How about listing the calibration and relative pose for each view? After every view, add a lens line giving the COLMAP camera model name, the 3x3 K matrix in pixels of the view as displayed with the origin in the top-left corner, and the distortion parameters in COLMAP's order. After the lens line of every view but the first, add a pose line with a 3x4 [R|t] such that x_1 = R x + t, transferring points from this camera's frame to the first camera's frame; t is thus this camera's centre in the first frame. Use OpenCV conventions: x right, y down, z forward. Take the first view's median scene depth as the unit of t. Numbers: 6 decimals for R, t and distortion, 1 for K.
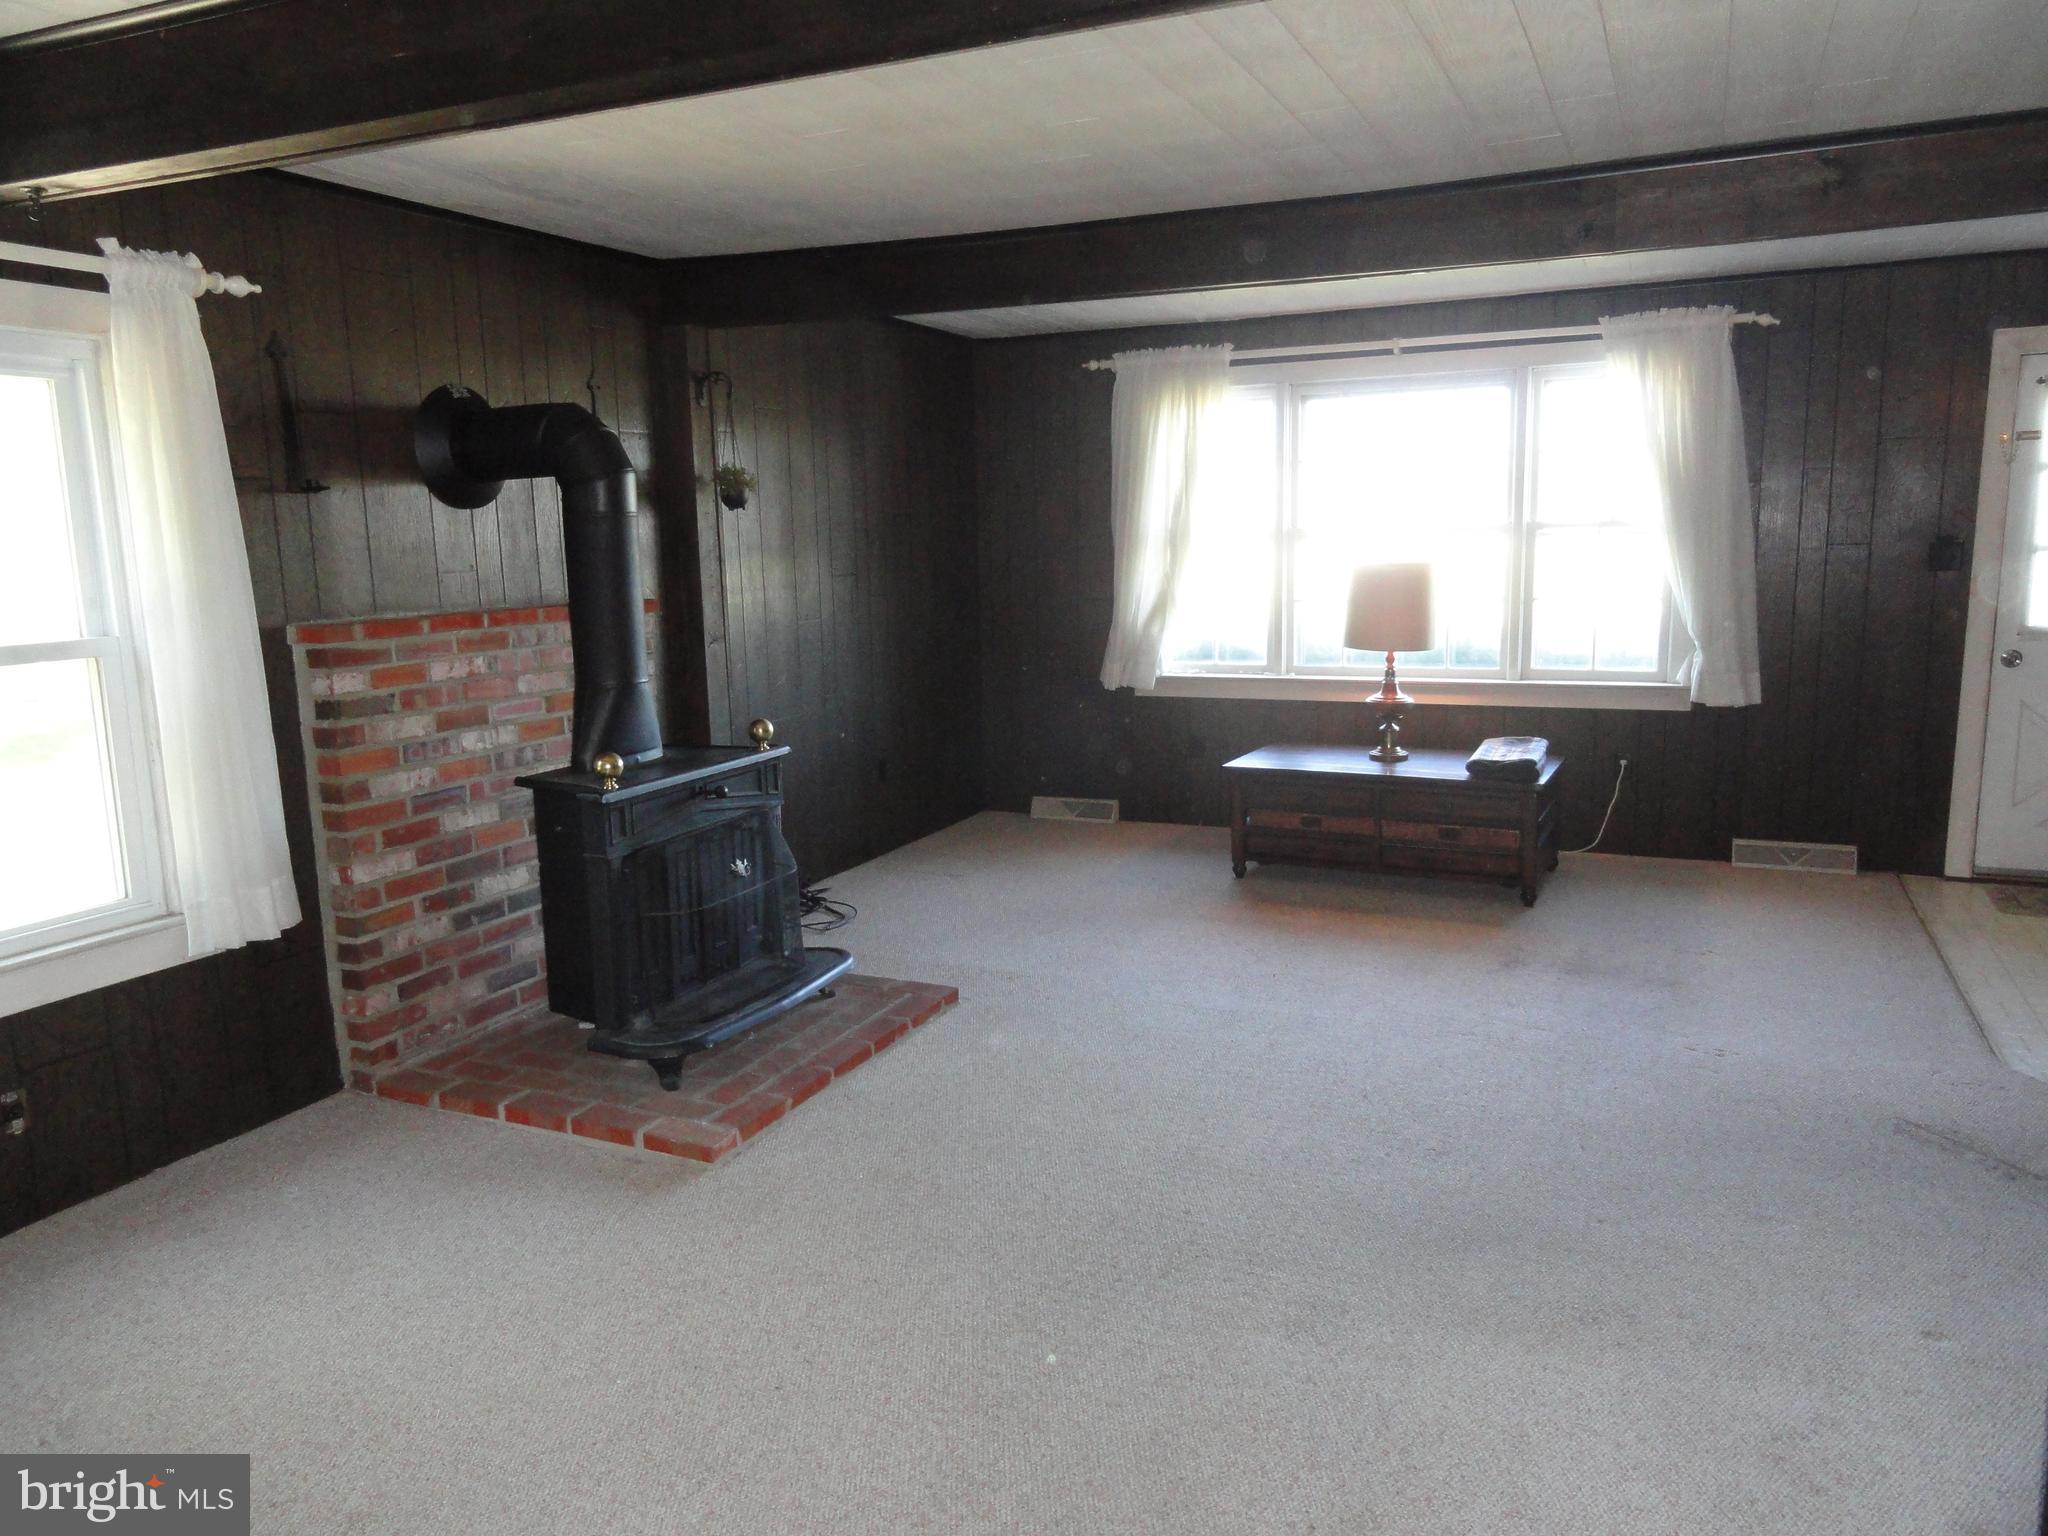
lens RADIAL K [[1425.8, 0, 1024.0], [0, 1425.8, 768.0], [0, 0, 1]] dist [-0.005751, 0.006078]
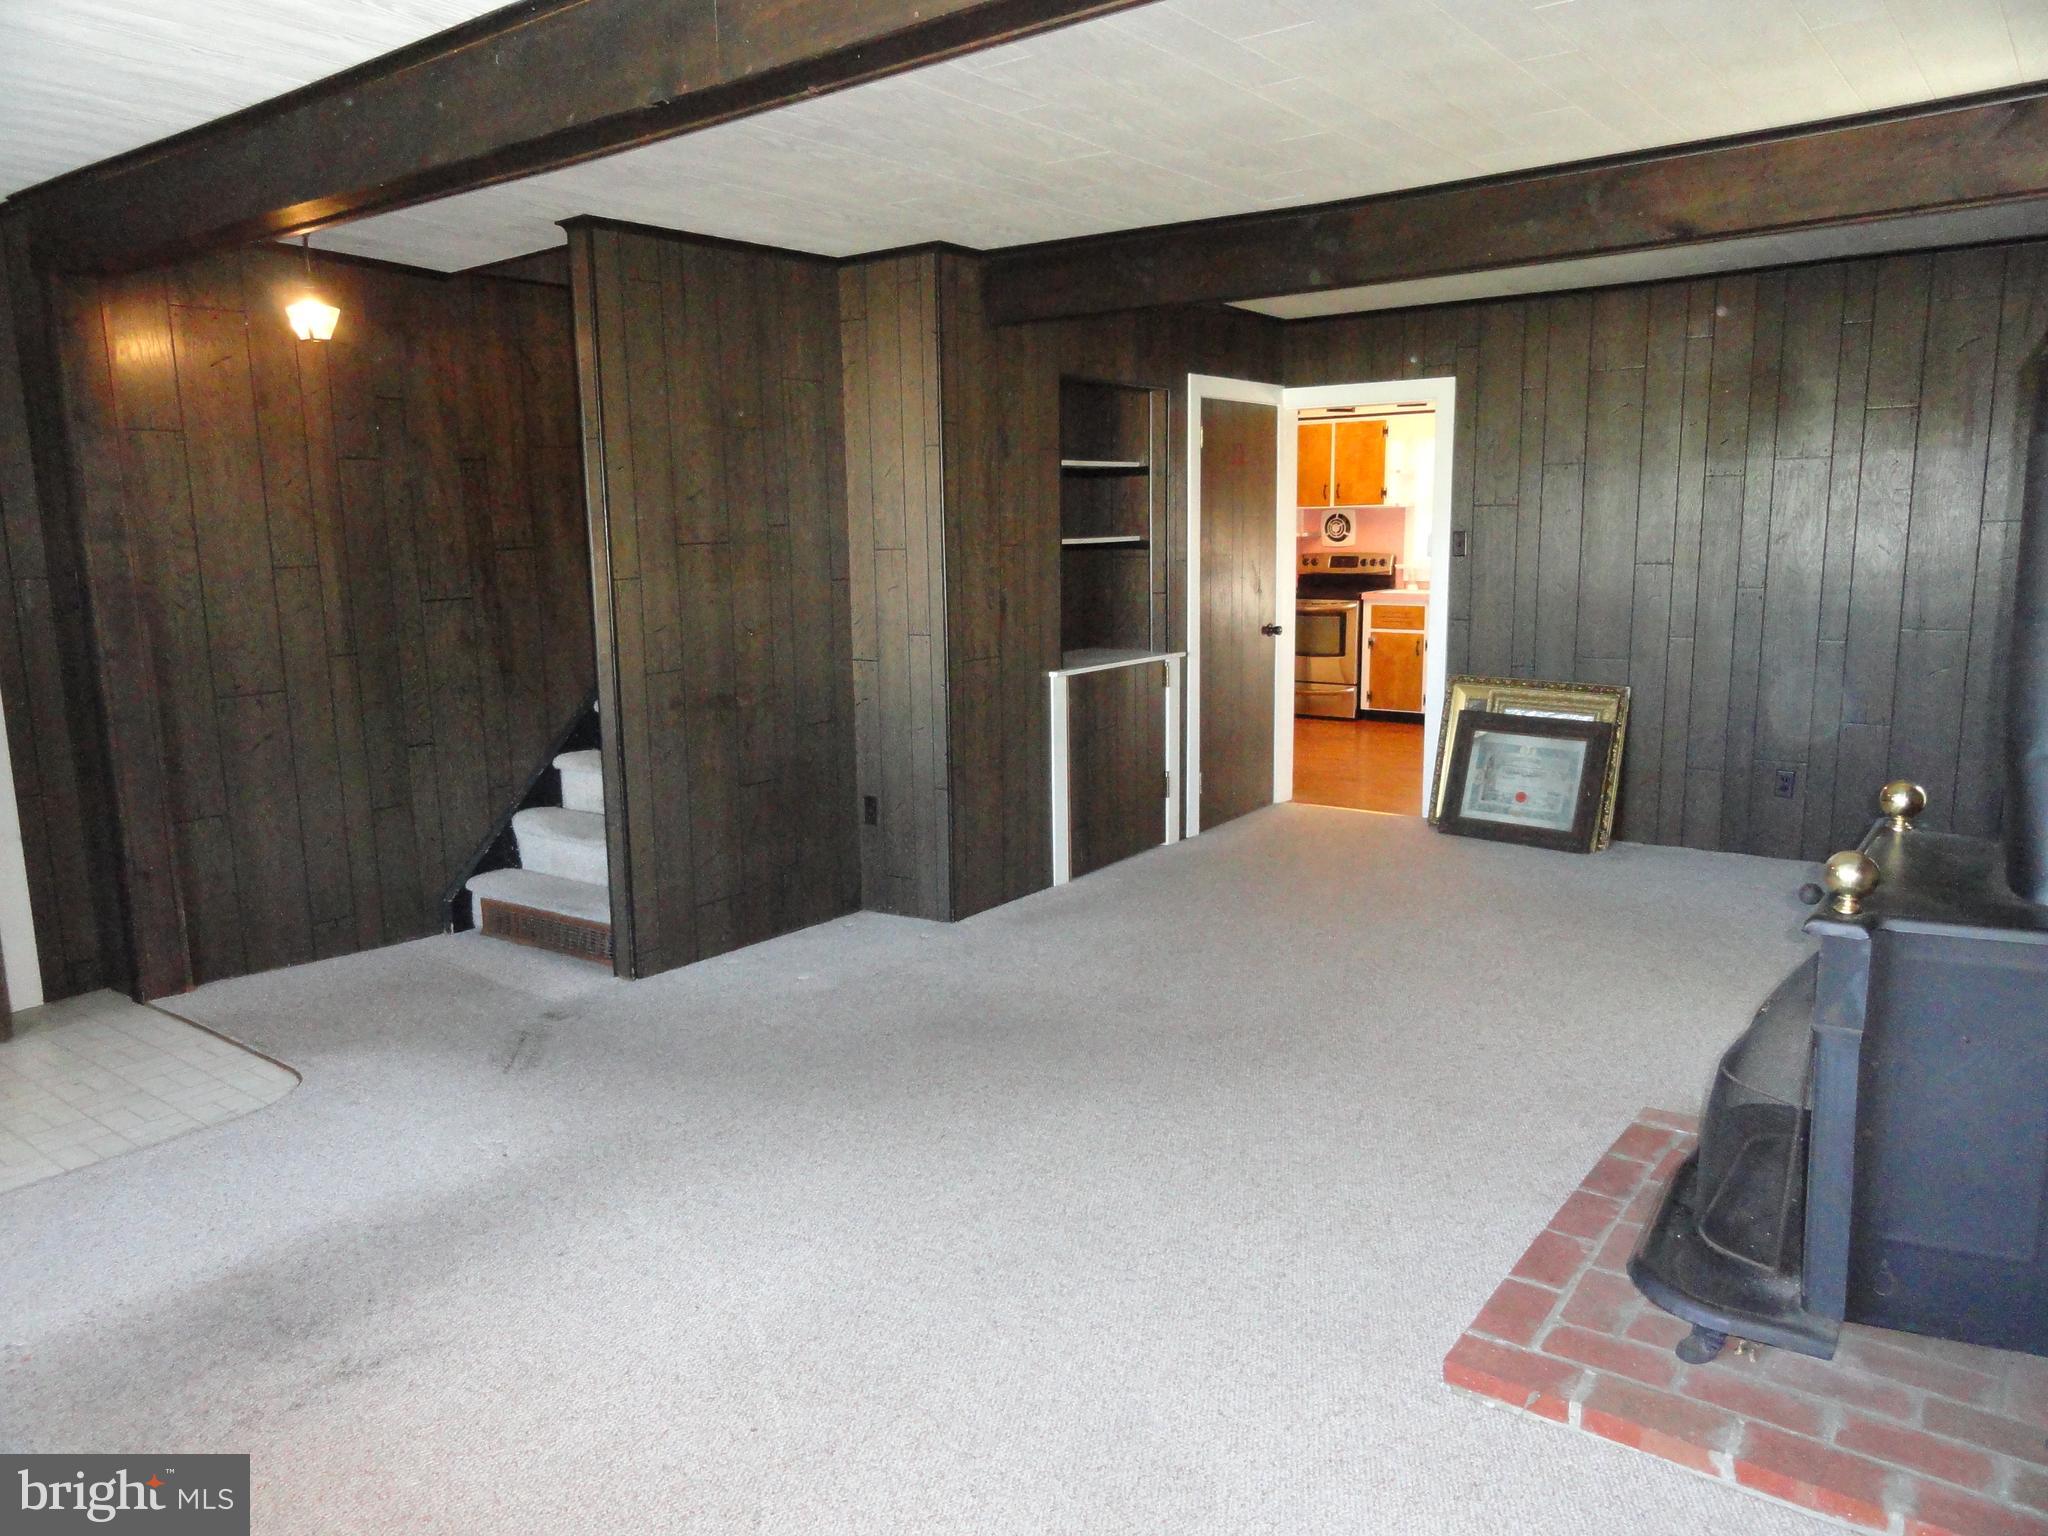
lens RADIAL K [[1425.8, 0, 1024.0], [0, 1425.8, 768.0], [0, 0, 1]] dist [-0.005751, 0.006078]
pose [[-0.972998, -0.002032, 0.230803, -0.011410], [0.074436, 0.943771, 0.322110, -0.176360], [-0.218479, 0.330592, -0.918137, 1.087705]]
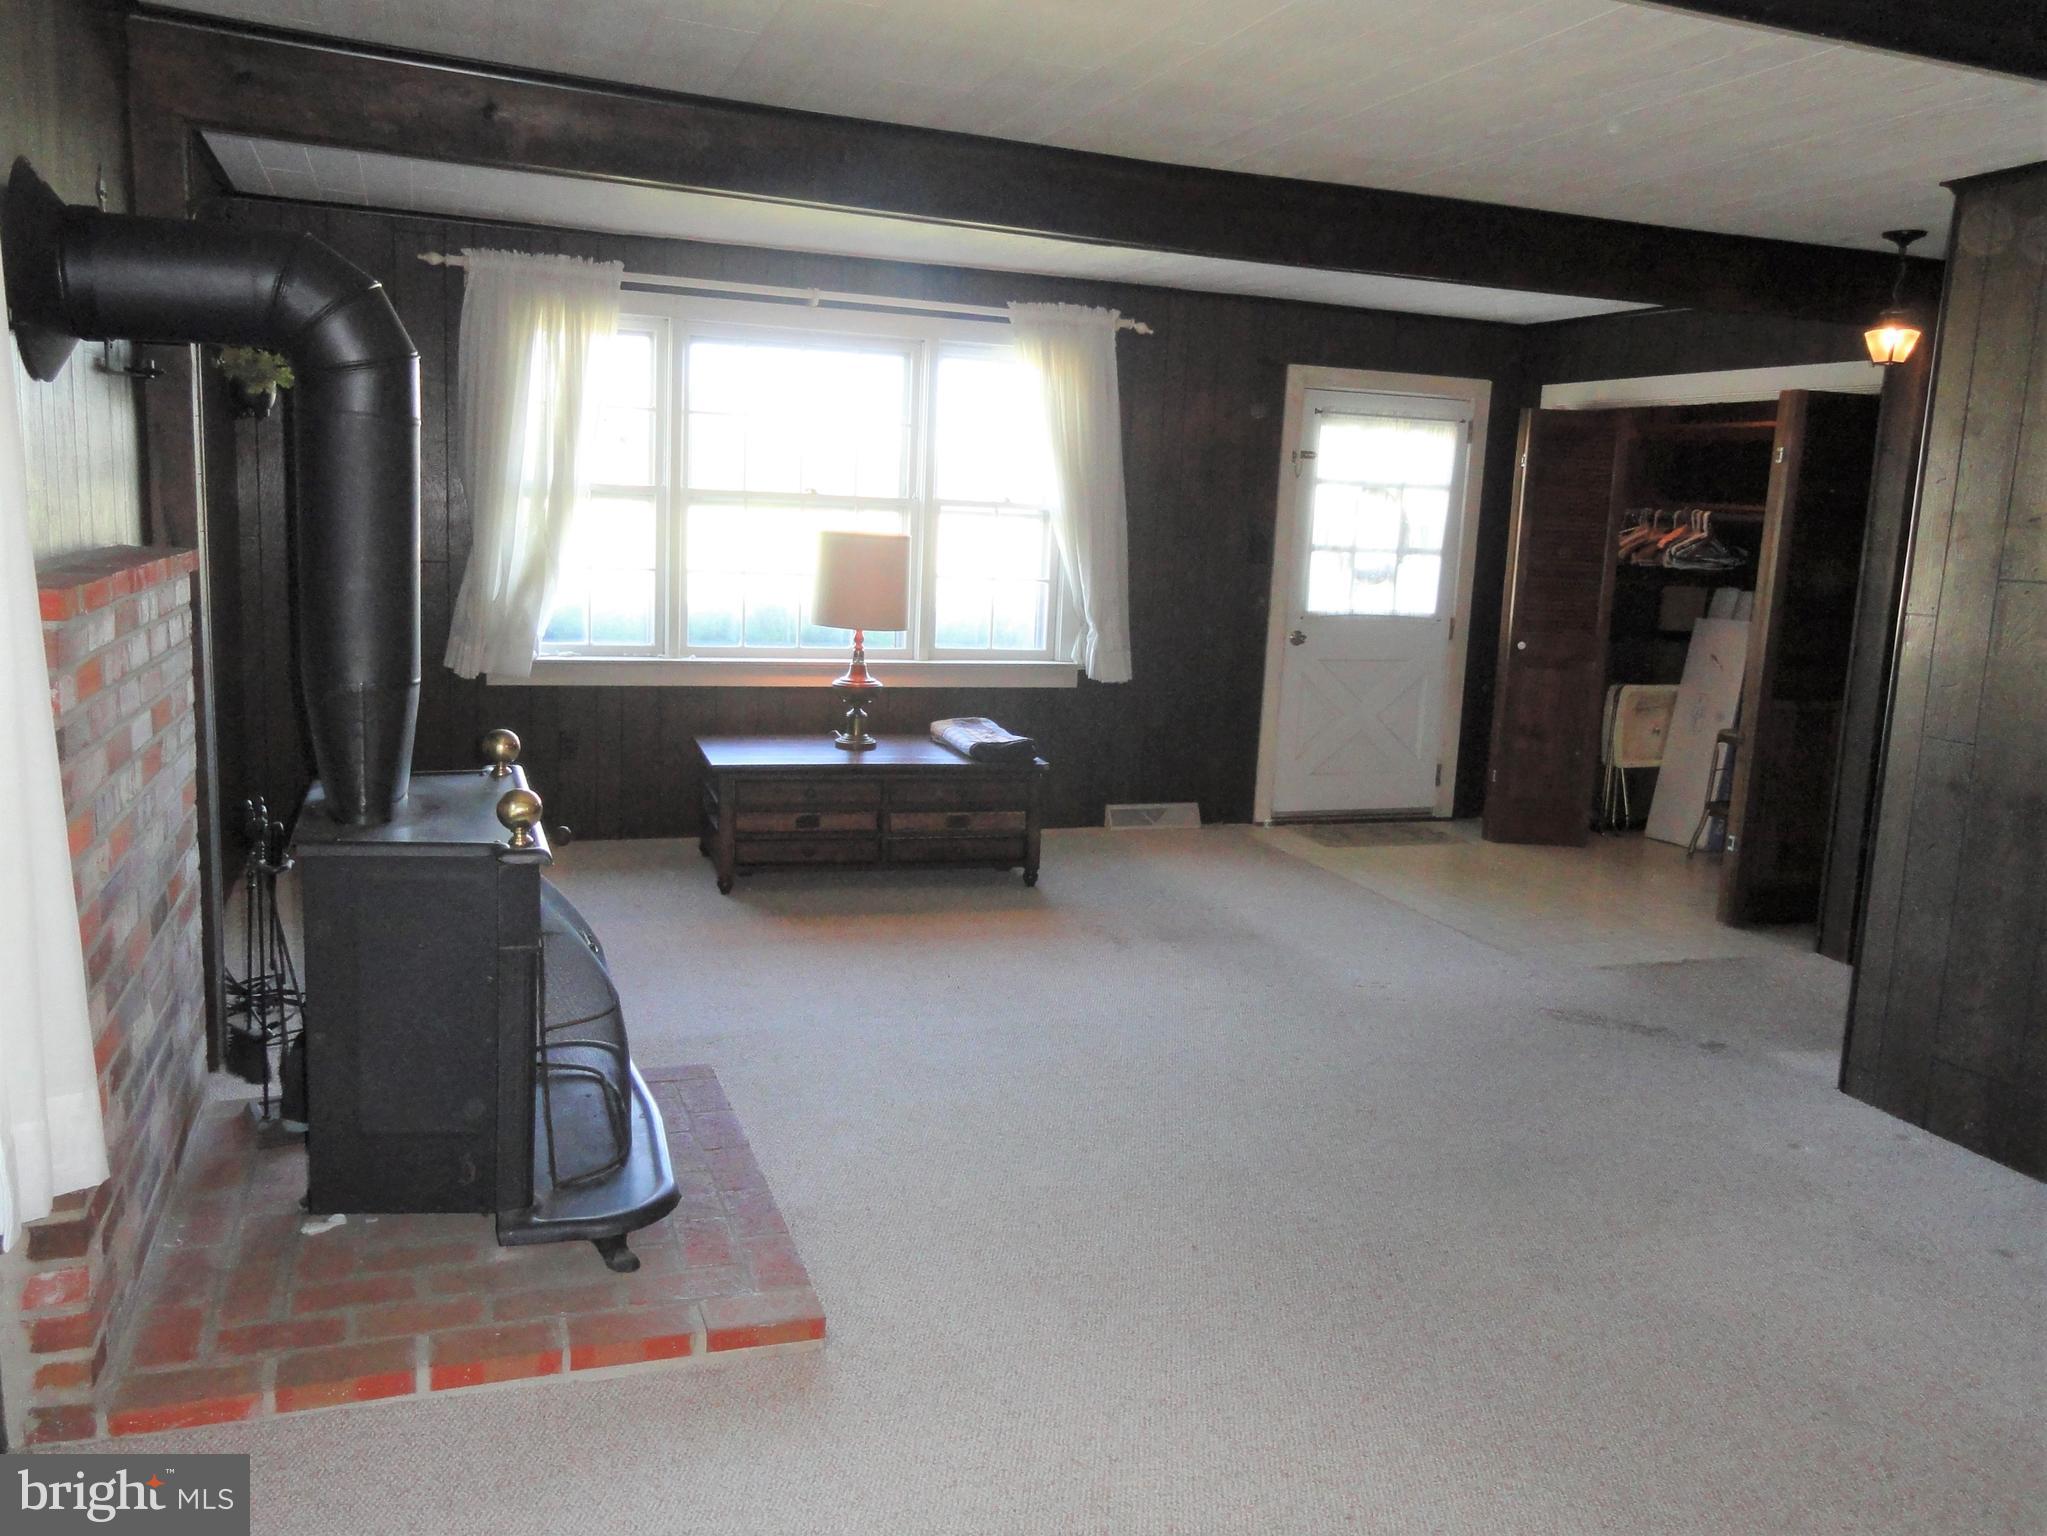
lens RADIAL K [[1579.5, 0, 1023.5], [0, 1579.5, 768.0], [0, 0, 1]] dist [-0.005654, 0.012332]
pose [[0.711789, -0.059230, 0.699891, -0.392391], [0.051403, 0.998159, 0.032195, -0.020457], [-0.700510, 0.013061, 0.713523, 0.194259]]
